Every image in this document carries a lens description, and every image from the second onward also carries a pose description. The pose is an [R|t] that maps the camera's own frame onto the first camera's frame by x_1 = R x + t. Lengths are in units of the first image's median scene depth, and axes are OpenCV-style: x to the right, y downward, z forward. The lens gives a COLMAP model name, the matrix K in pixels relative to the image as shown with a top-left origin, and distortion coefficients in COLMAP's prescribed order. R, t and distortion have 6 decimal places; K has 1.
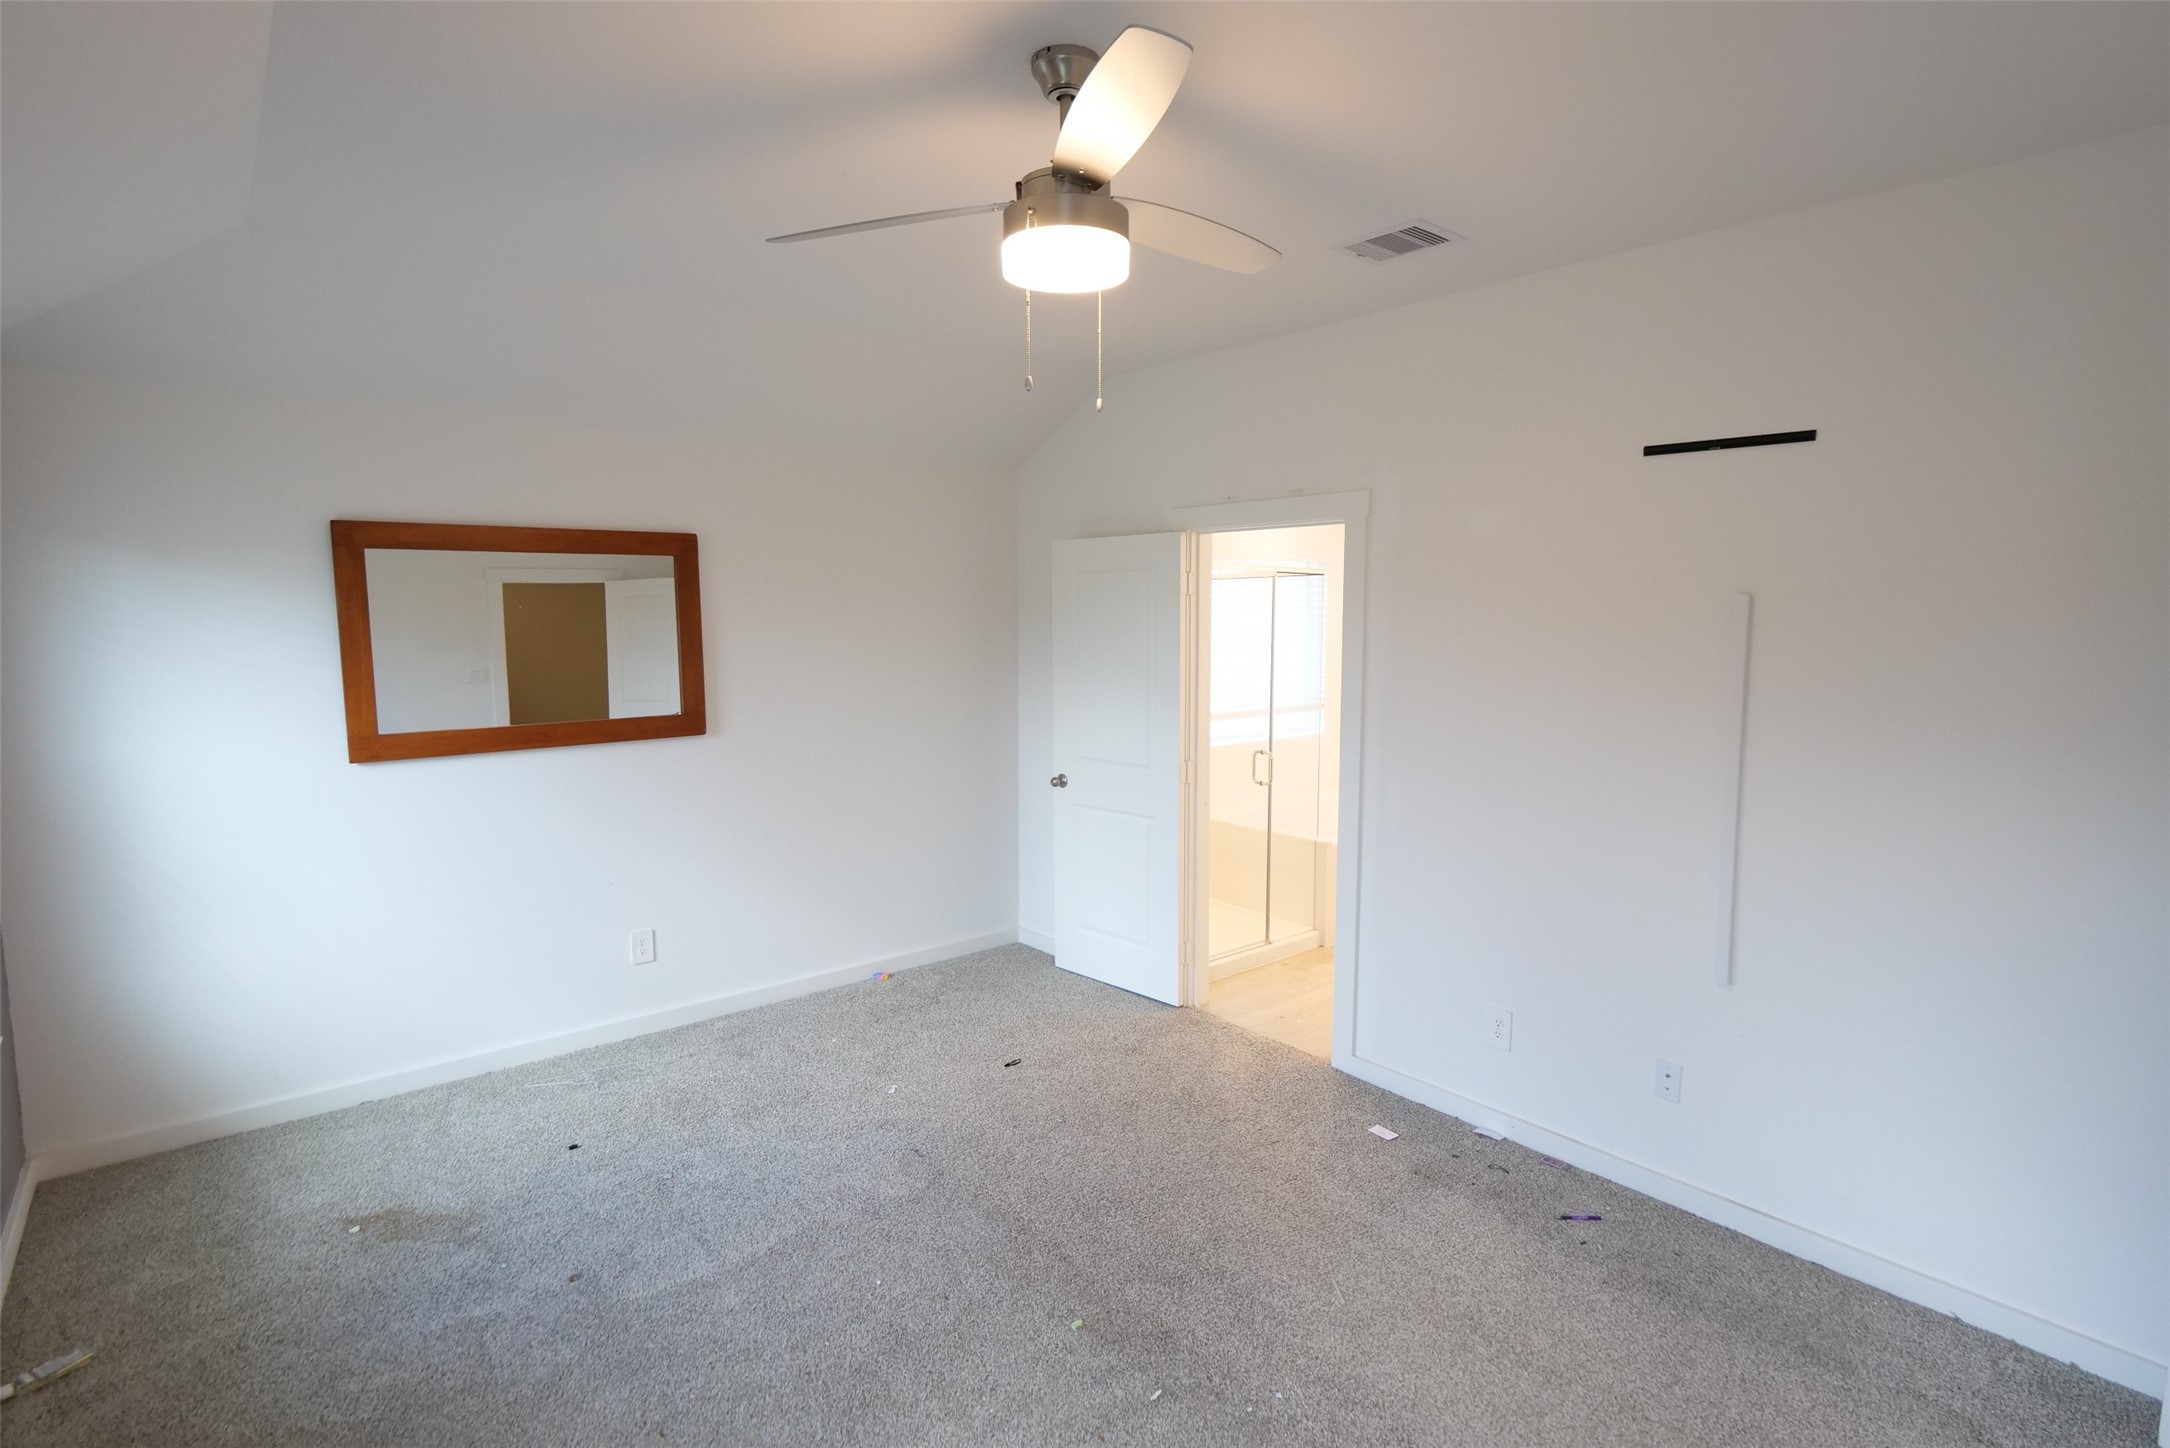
lens RADIAL K [[1057.9, 0, 1079.5], [0, 1057.9, 719.5], [0, 0, 1]] dist [-0.006492, -0.007029]
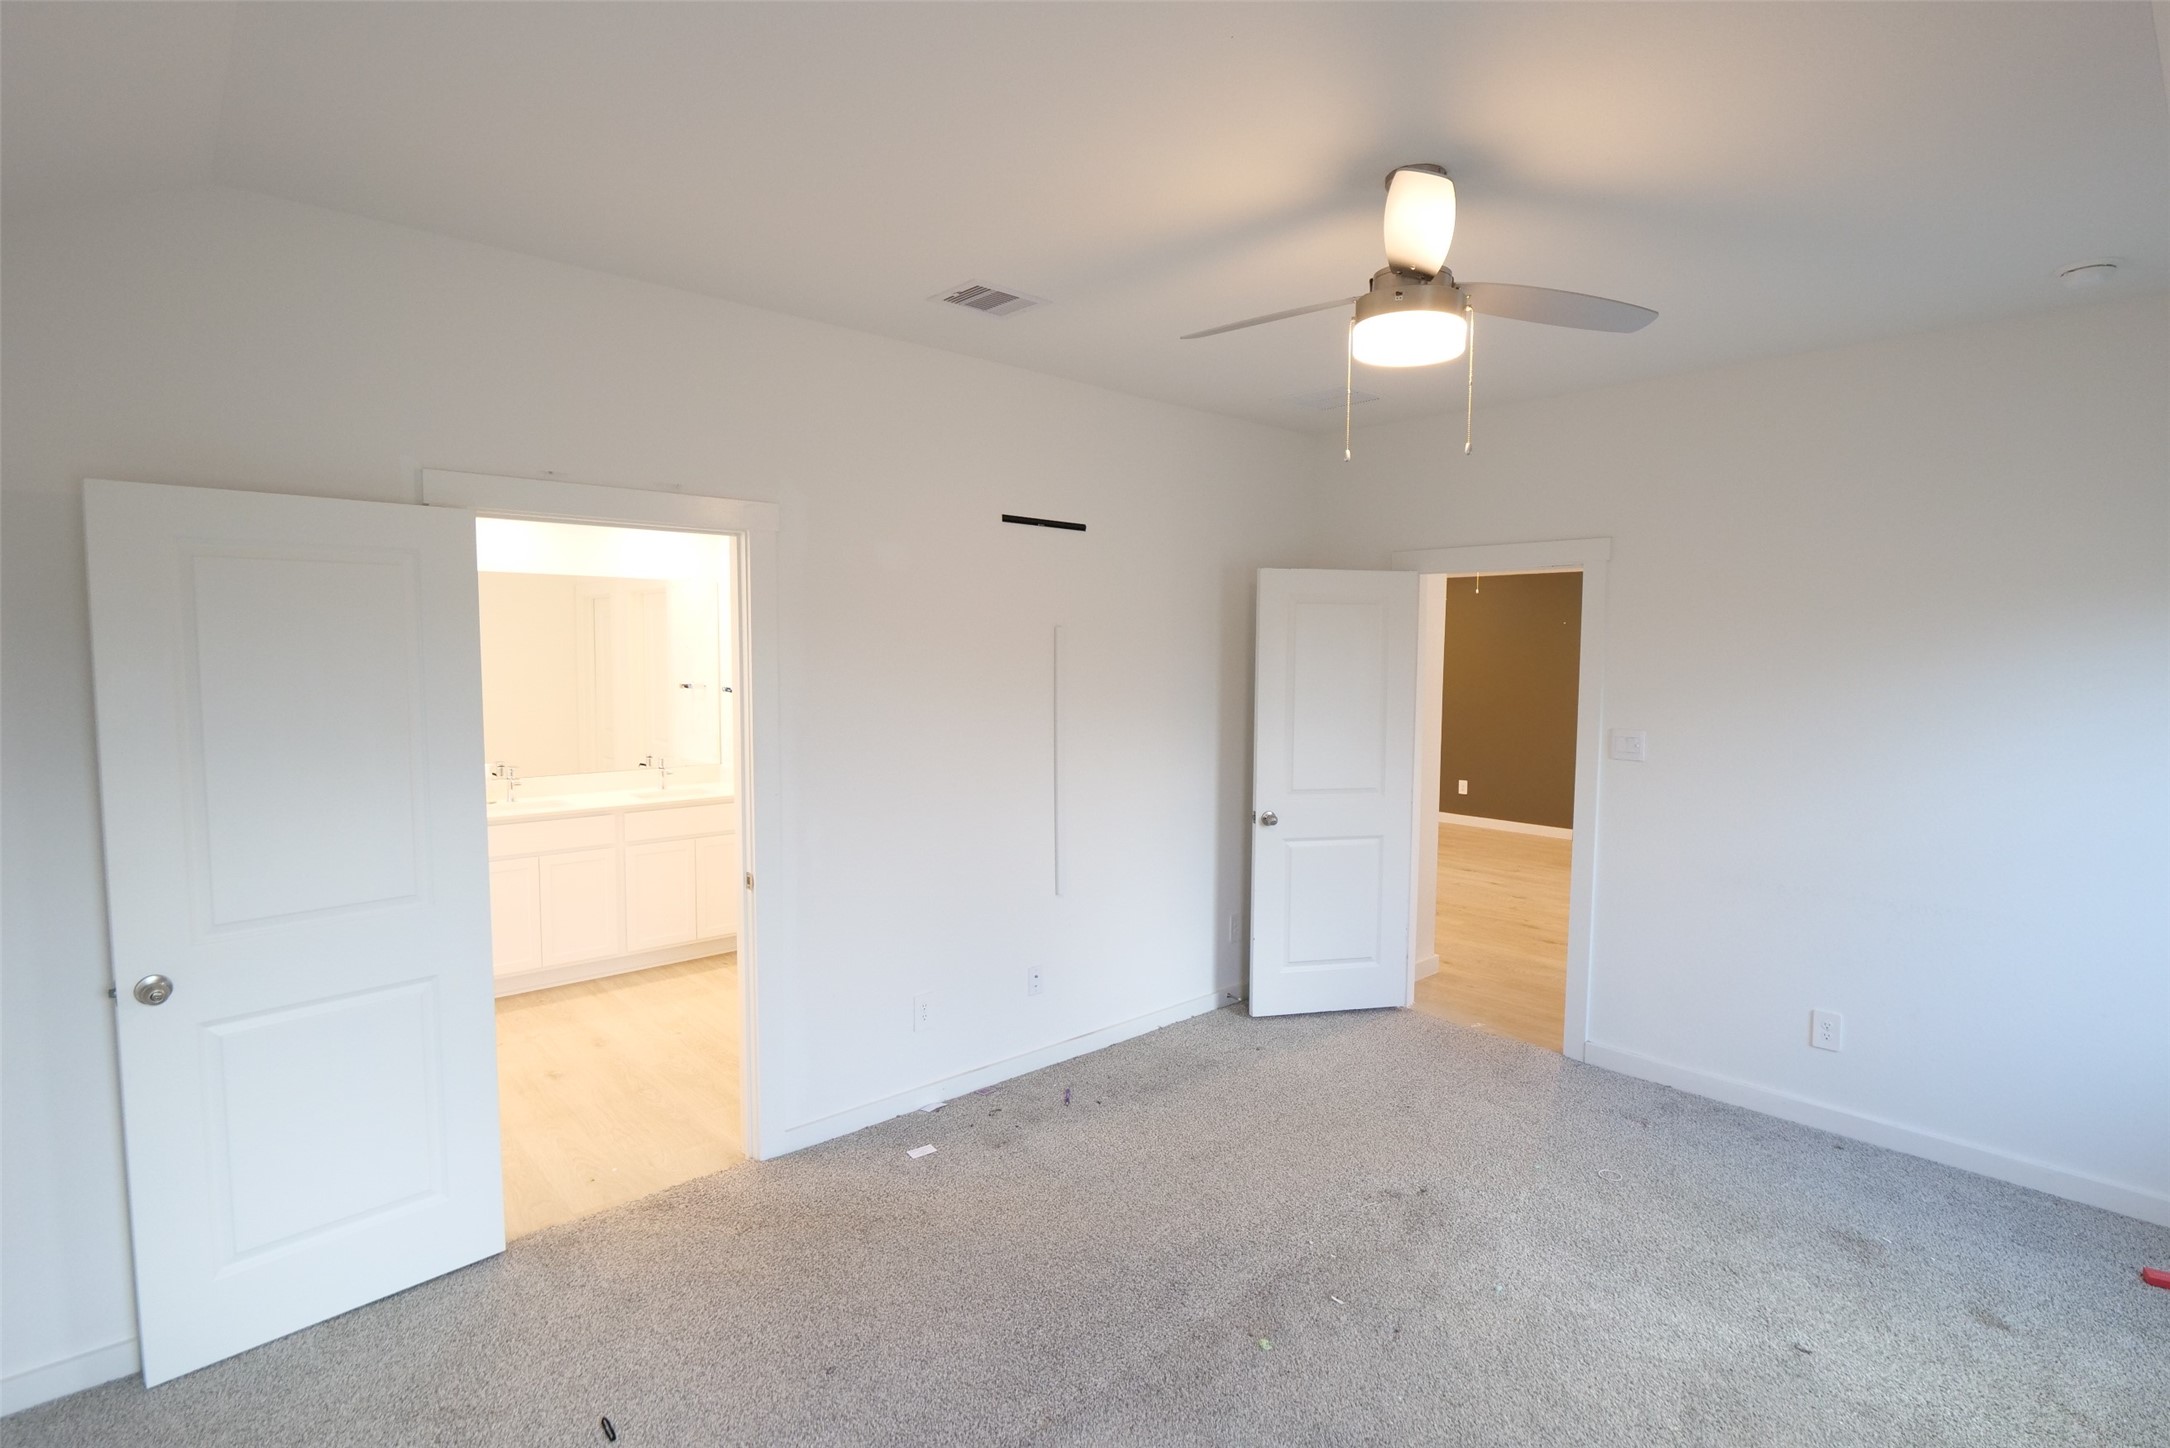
lens RADIAL K [[1057.9, 0, 1079.5], [0, 1057.9, 719.5], [0, 0, 1]] dist [-0.006492, -0.007029]
pose [[-0.036927, -0.071312, 0.996770, -0.657606], [0.099297, 0.992252, 0.074667, -0.075889], [-0.994372, 0.101734, -0.029560, 0.789822]]
